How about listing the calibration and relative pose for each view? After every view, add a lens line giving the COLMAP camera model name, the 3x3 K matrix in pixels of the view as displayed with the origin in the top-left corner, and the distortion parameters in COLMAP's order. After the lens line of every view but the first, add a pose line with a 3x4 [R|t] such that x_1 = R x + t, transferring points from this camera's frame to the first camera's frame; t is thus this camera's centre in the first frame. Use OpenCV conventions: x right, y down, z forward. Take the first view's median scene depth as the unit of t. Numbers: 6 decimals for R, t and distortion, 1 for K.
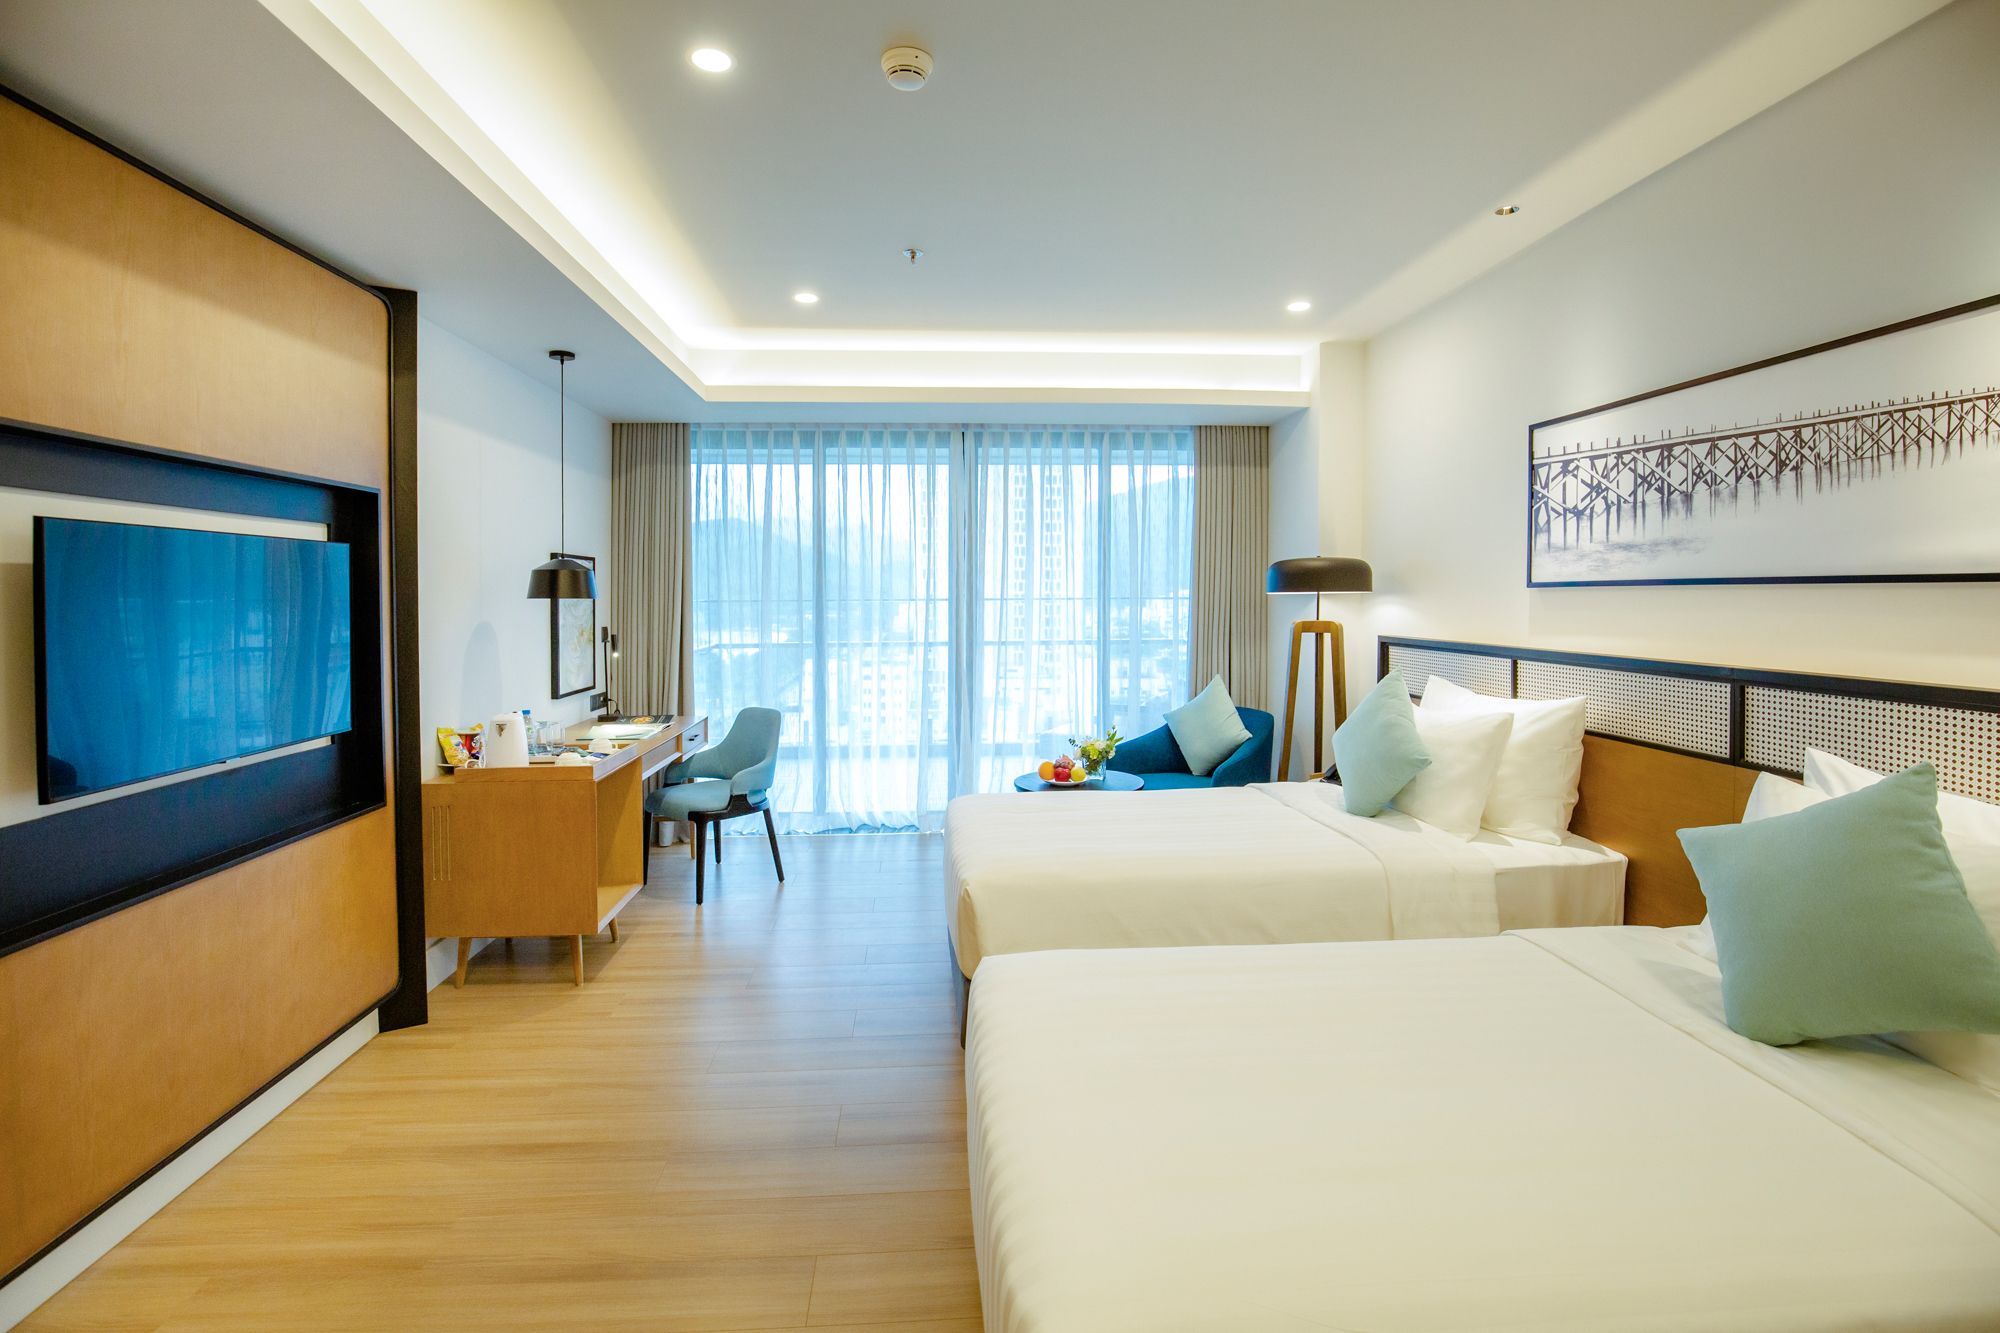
lens RADIAL K [[947.2, 0, 1002.2], [0, 947.2, 606.2], [0, 0, 1]] dist [-0.022560, 0.000149]
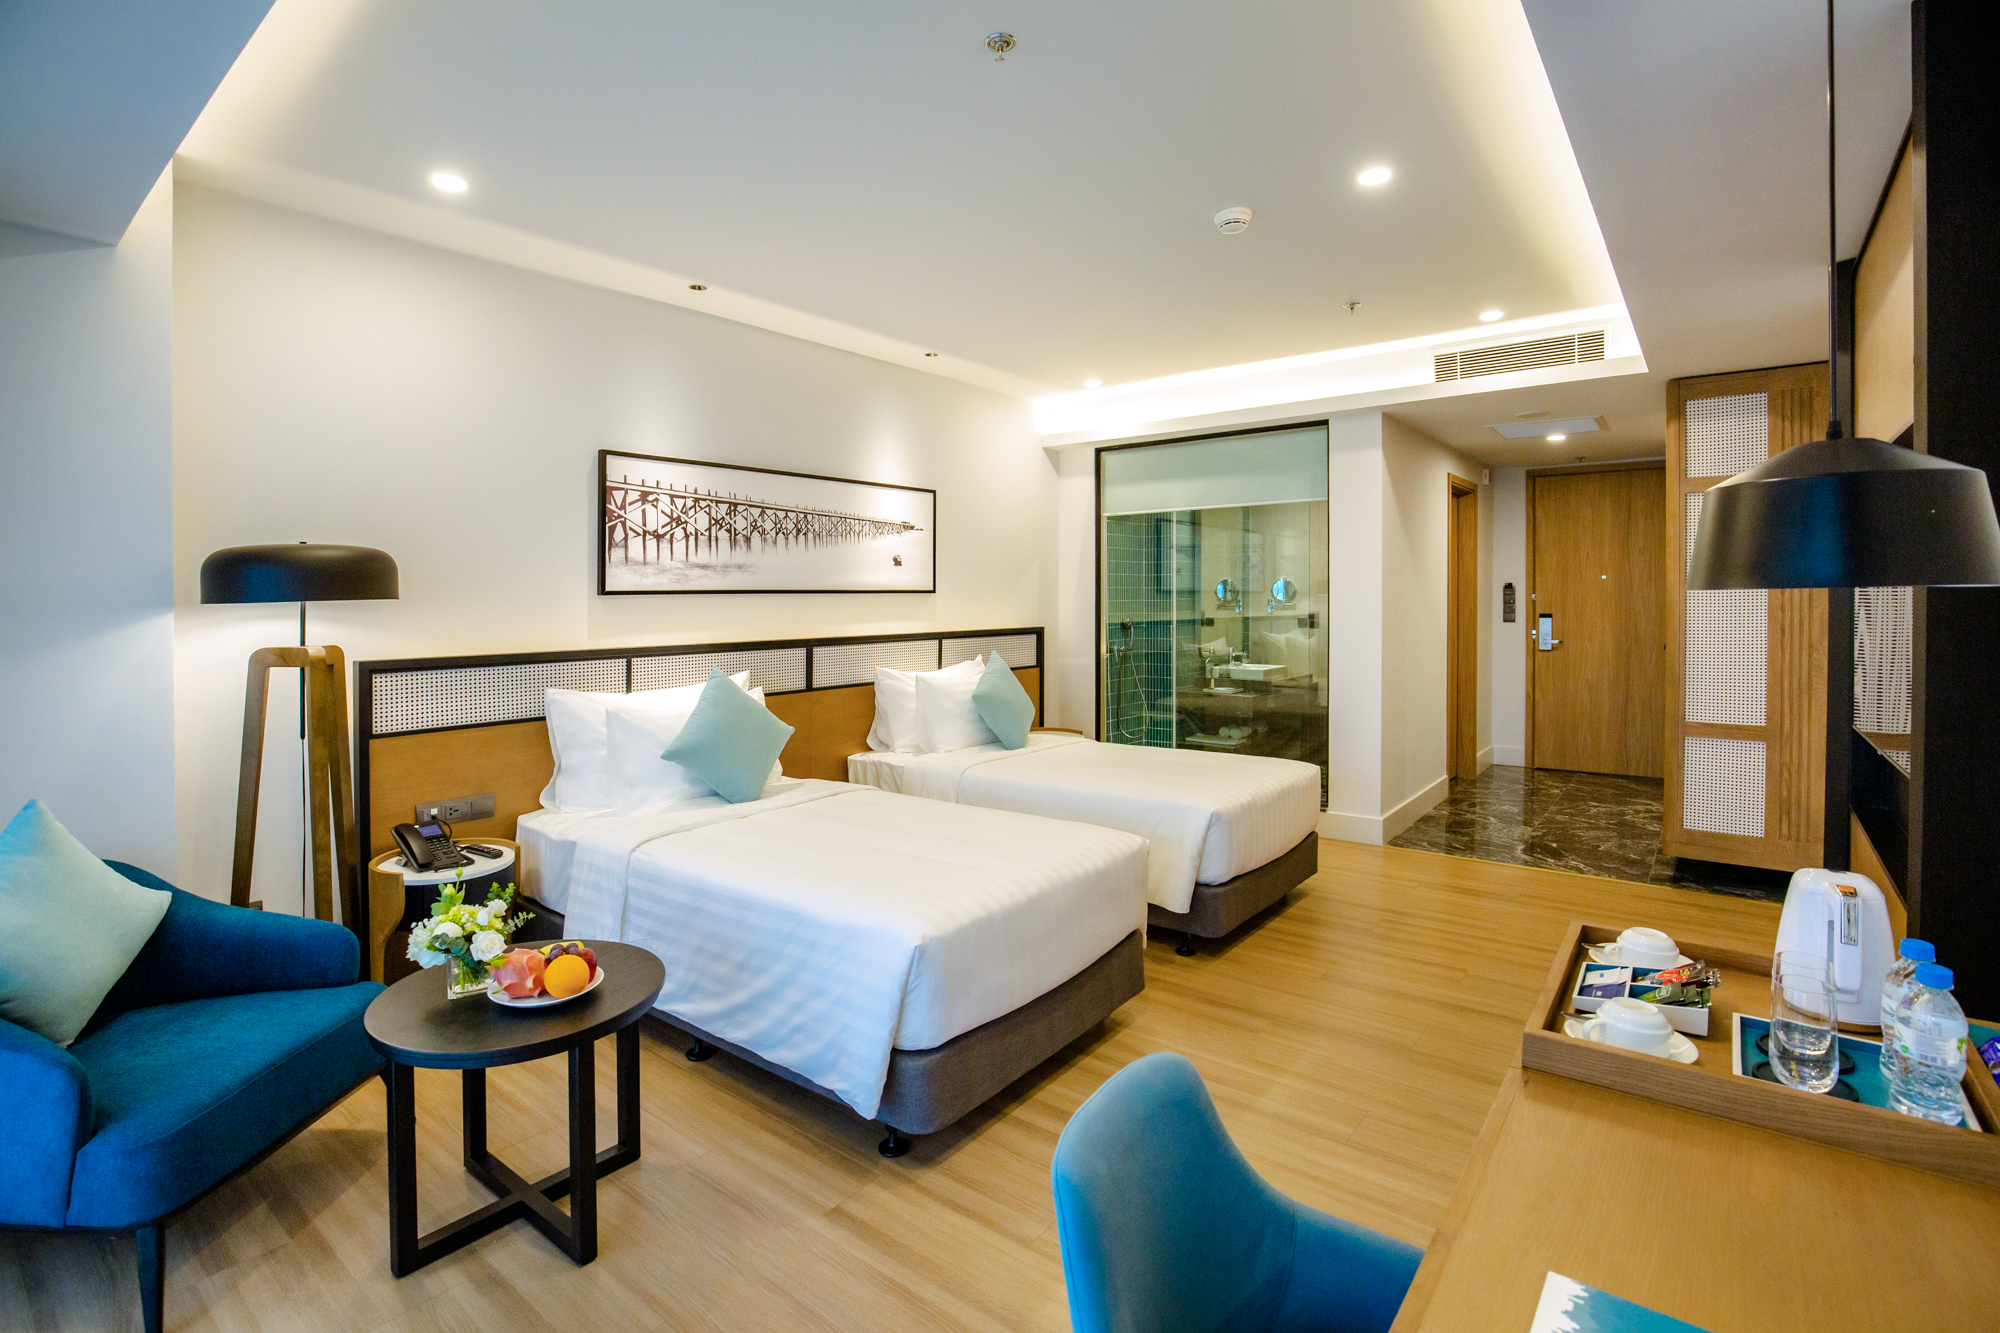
lens RADIAL K [[944.9, 0, 958.2], [0, 944.9, 655.3], [0, 0, 1]] dist [-0.015330, 0.000087]
pose [[-0.715187, -0.021920, 0.698589, -0.583497], [0.029491, 0.997672, 0.061496, -0.005752], [-0.698311, 0.064583, -0.712875, 1.688117]]
